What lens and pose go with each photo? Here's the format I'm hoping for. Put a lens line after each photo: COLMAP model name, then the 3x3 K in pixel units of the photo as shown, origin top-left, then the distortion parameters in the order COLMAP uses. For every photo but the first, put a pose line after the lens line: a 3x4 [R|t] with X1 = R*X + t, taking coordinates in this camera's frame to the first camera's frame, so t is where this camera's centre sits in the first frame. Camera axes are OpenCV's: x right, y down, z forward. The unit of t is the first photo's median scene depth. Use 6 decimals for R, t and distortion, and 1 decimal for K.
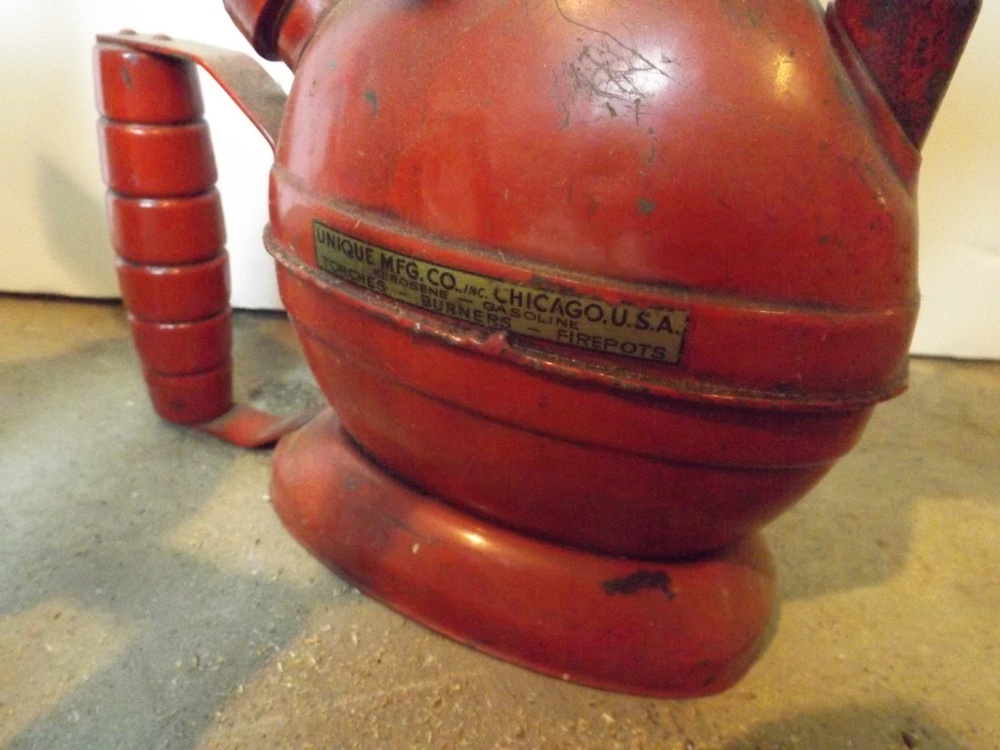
lens RADIAL K [[713.6, 0, 503.5], [0, 713.6, 371.1], [0, 0, 1]] dist [0.004691, 0.003449]
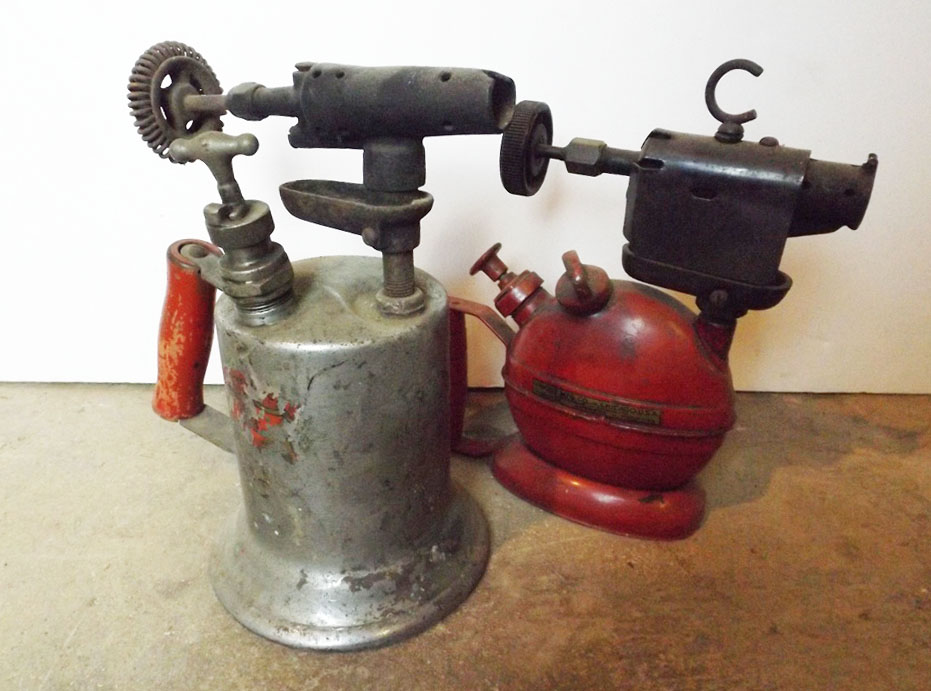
lens RADIAL K [[664.3, 0, 461.1], [0, 664.3, 349.9], [0, 0, 1]] dist [0.004691, 0.003449]
pose [[0.996191, -0.057751, -0.065338, -0.404992], [0.054359, 0.997137, -0.052555, -0.216173], [0.068186, 0.048803, 0.996478, -1.938838]]
